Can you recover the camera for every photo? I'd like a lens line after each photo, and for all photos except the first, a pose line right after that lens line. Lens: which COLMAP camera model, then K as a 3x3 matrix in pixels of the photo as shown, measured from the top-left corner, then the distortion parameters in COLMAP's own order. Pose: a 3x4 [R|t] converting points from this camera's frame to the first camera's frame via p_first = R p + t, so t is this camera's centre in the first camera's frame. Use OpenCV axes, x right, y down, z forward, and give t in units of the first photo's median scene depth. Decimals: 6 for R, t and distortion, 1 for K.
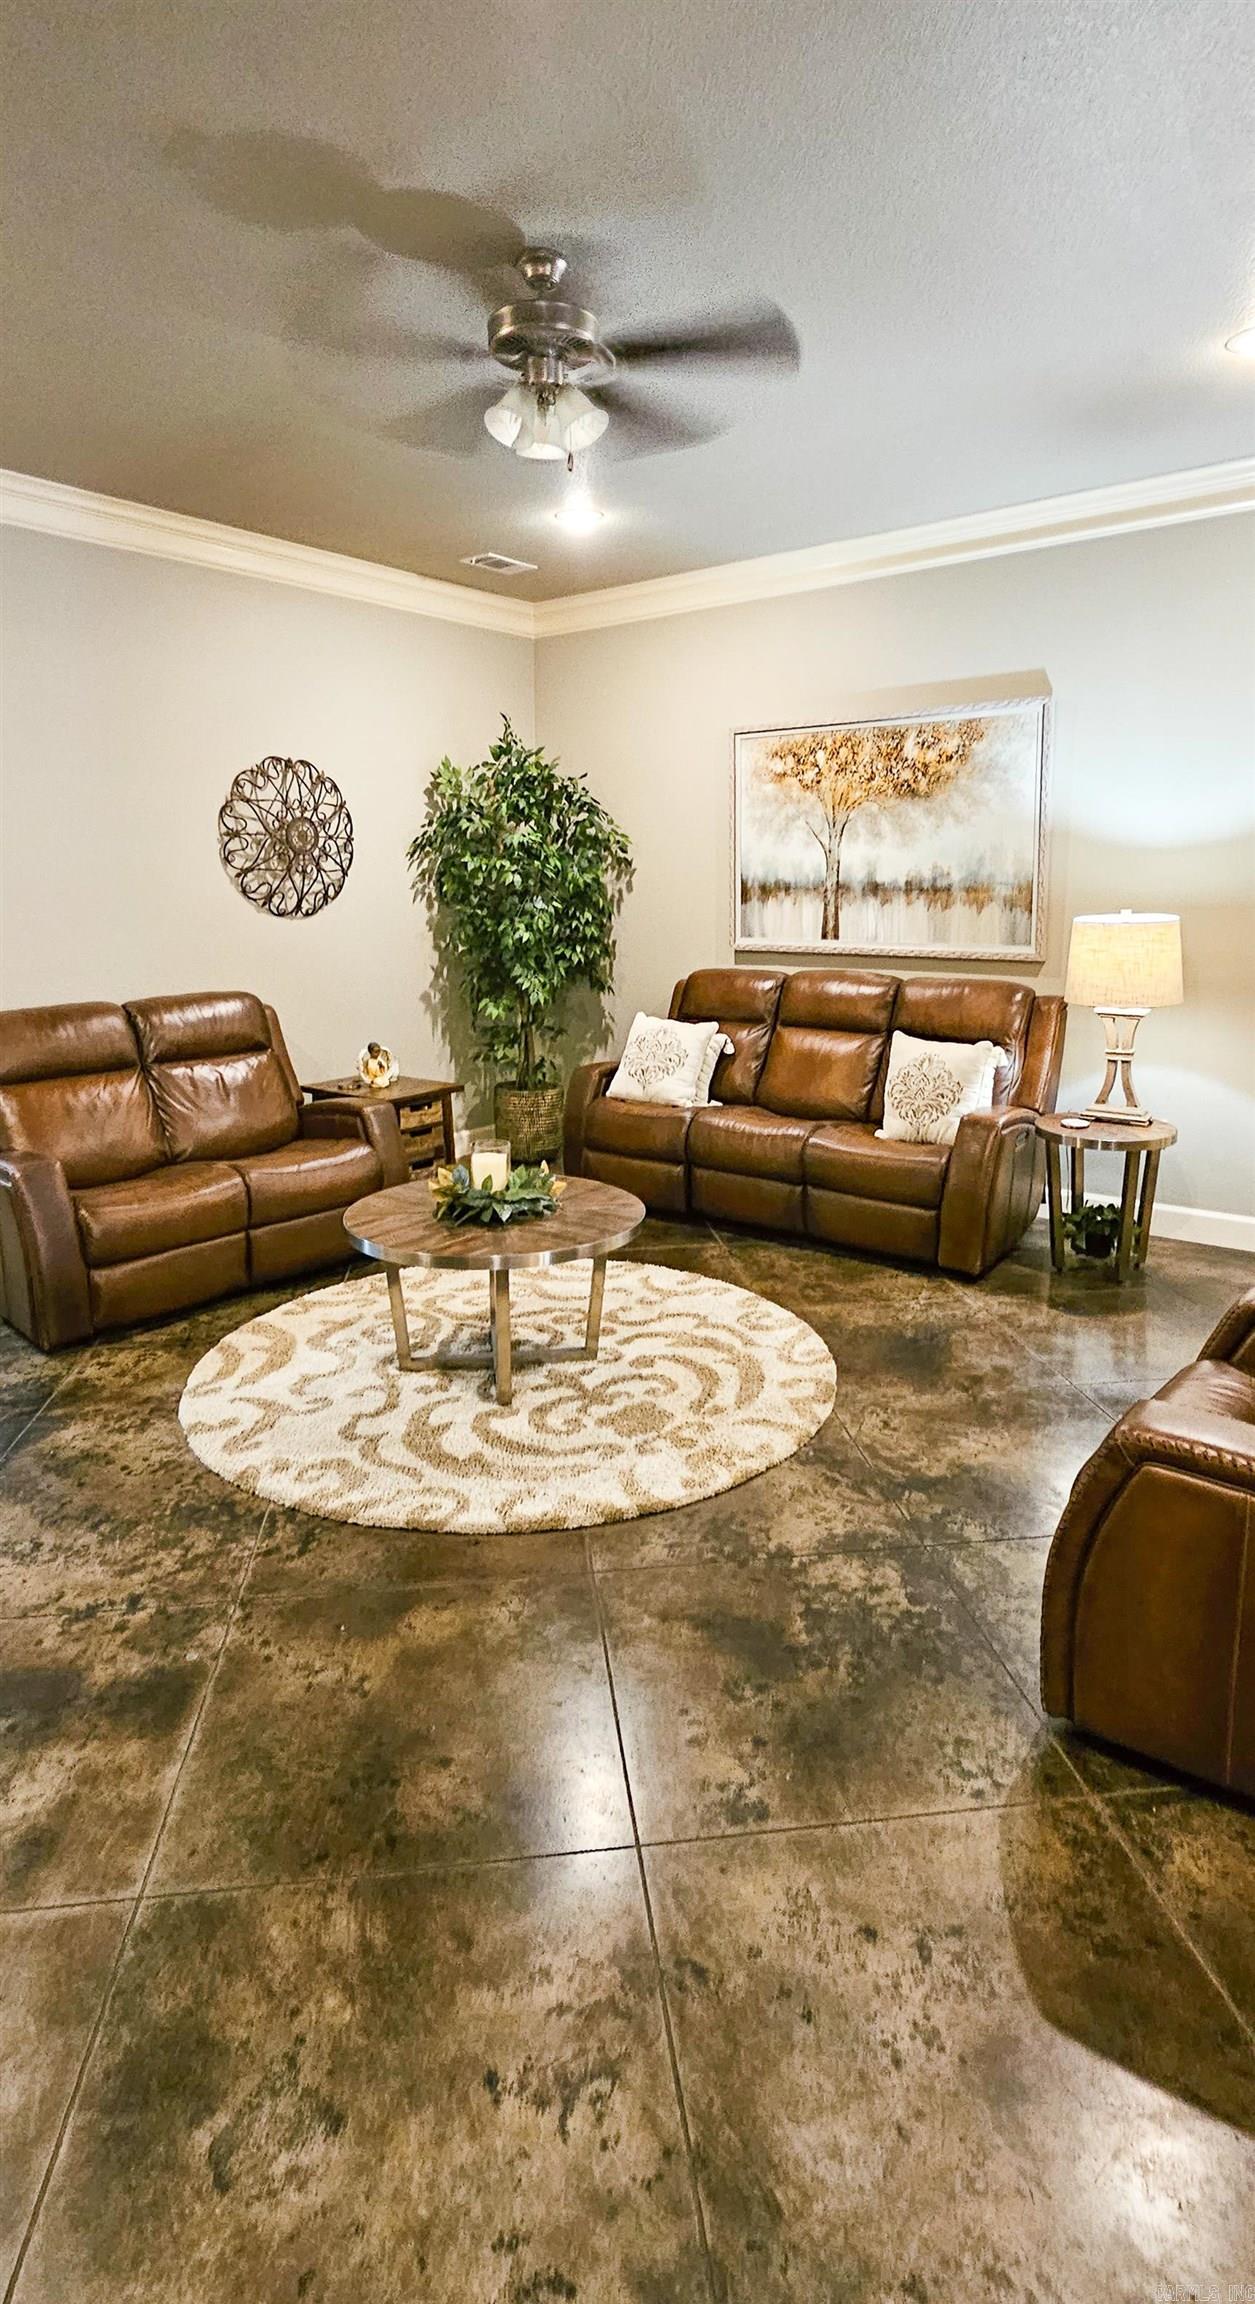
lens RADIAL K [[1197.5, 0, 629.7], [0, 1197.5, 1047.1], [0, 0, 1]] dist [-0.007175, 0.002498]
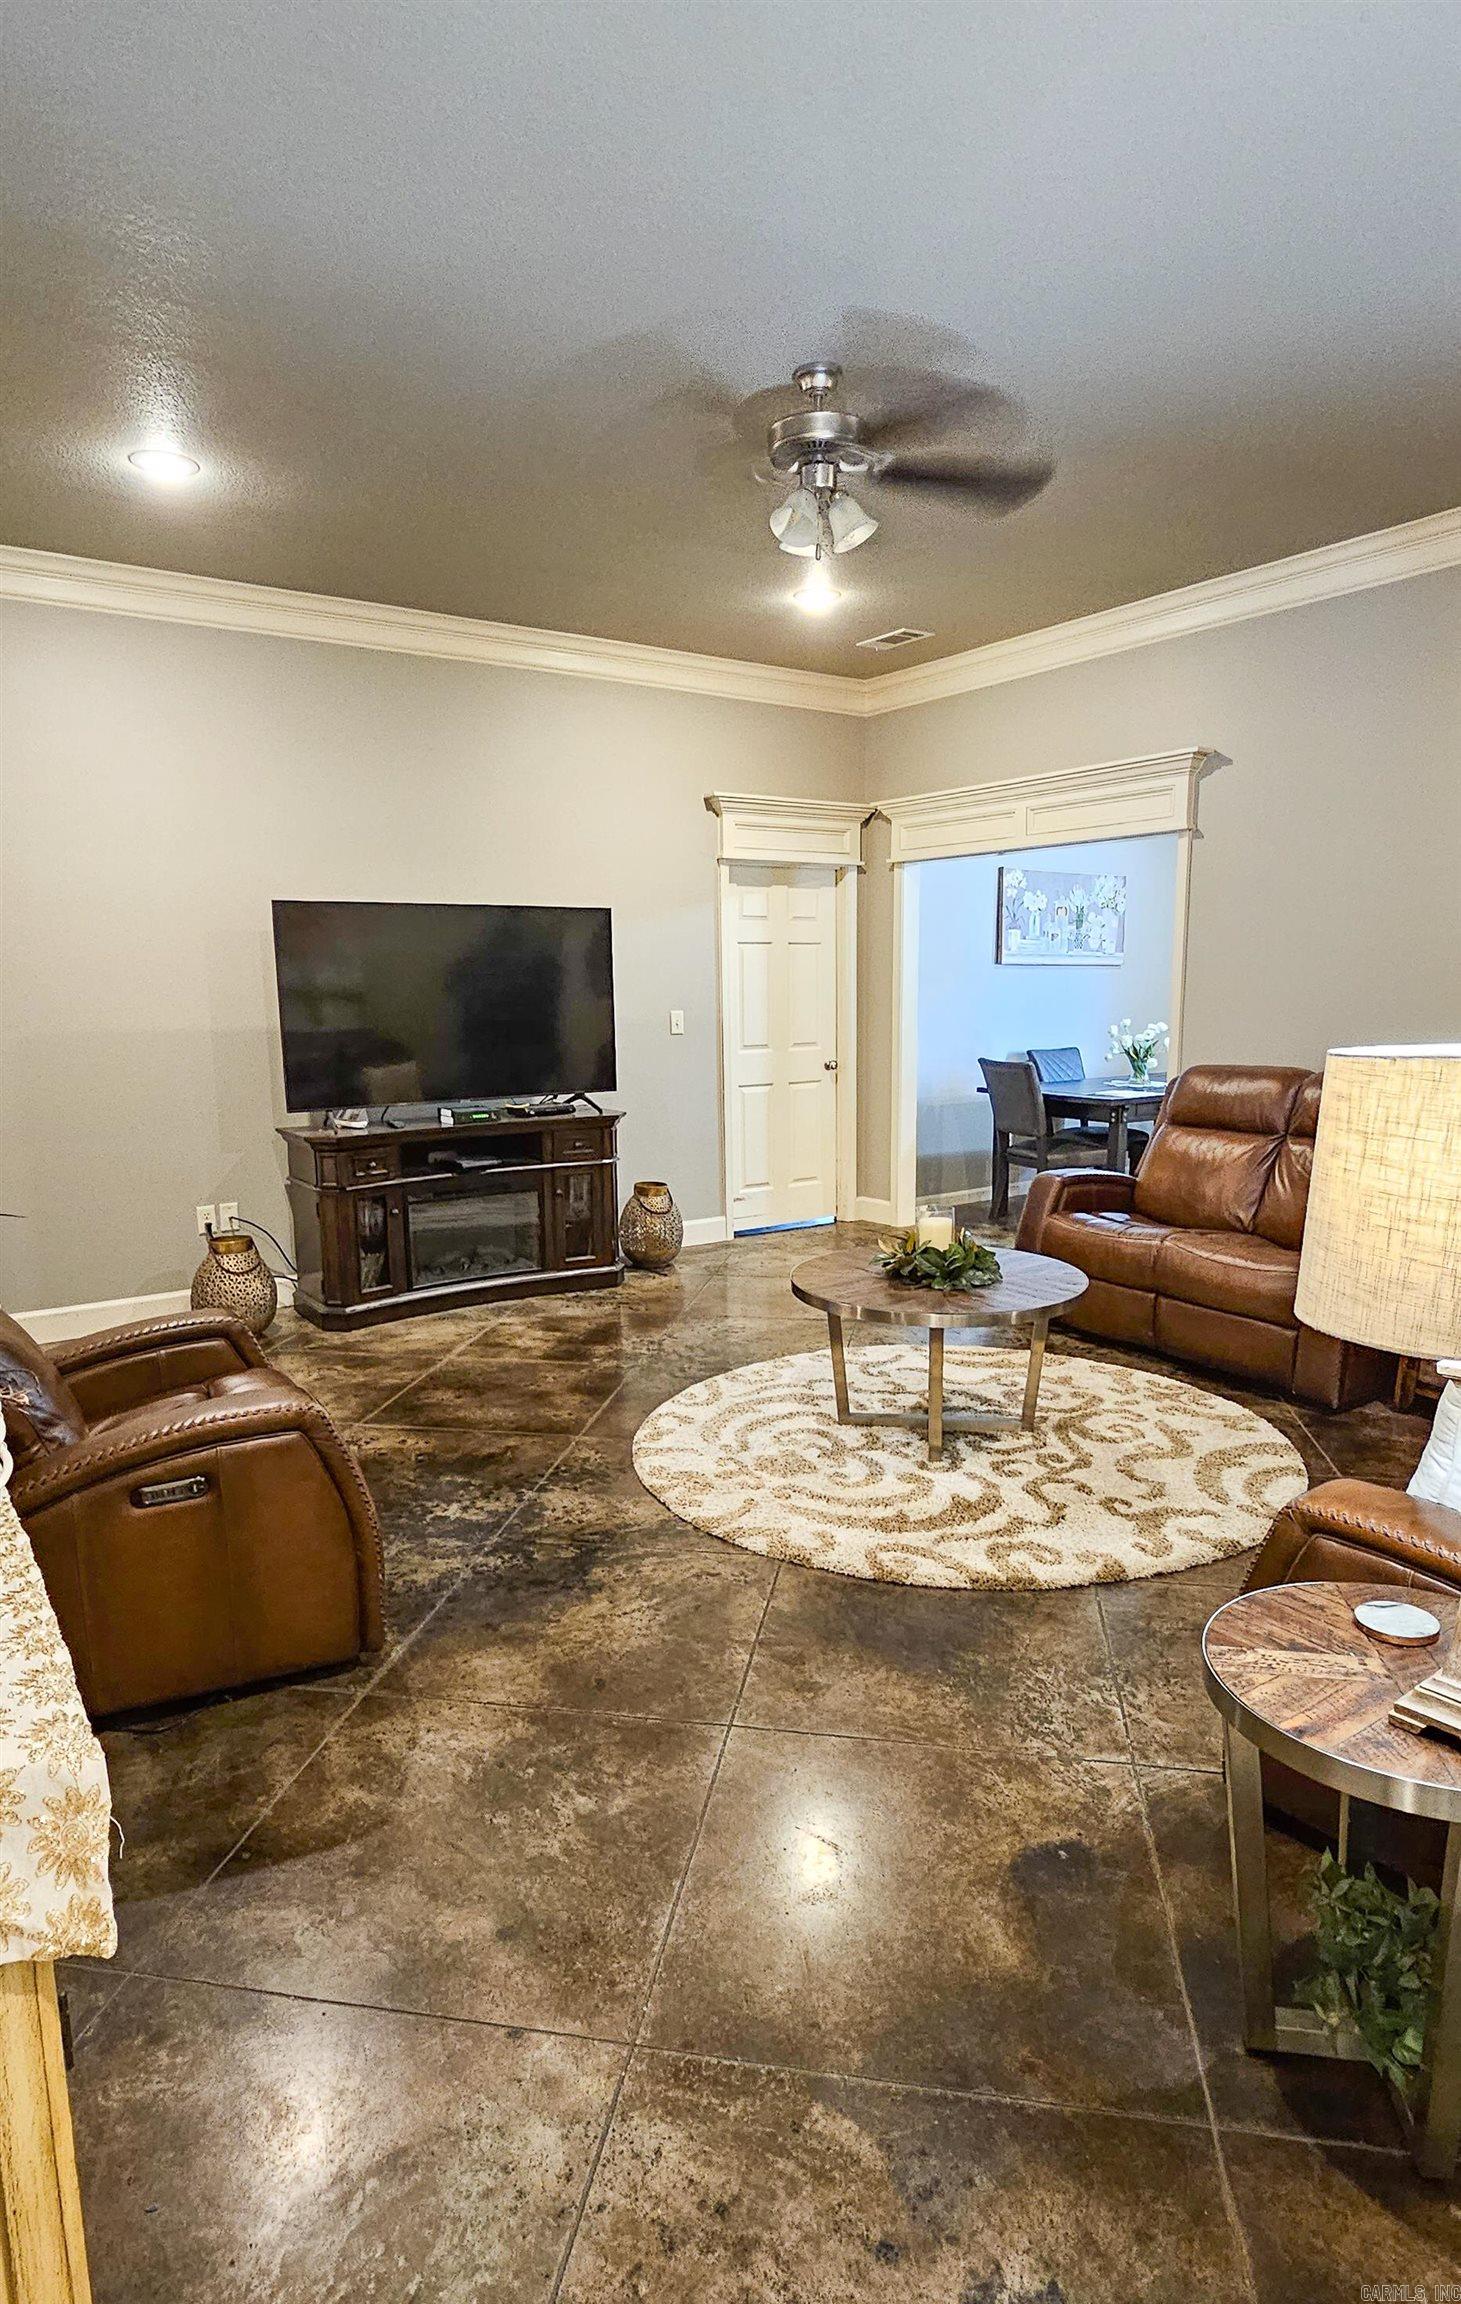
lens RADIAL K [[1285.7, 0, 710.3], [0, 1285.7, 1203.1], [0, 0, 1]] dist [0.000350, 0.000049]
pose [[-0.313328, 0.178252, -0.932766, 0.704321], [-0.116592, 0.967574, 0.224069, -0.107310], [0.942461, 0.178960, -0.282385, 0.819721]]
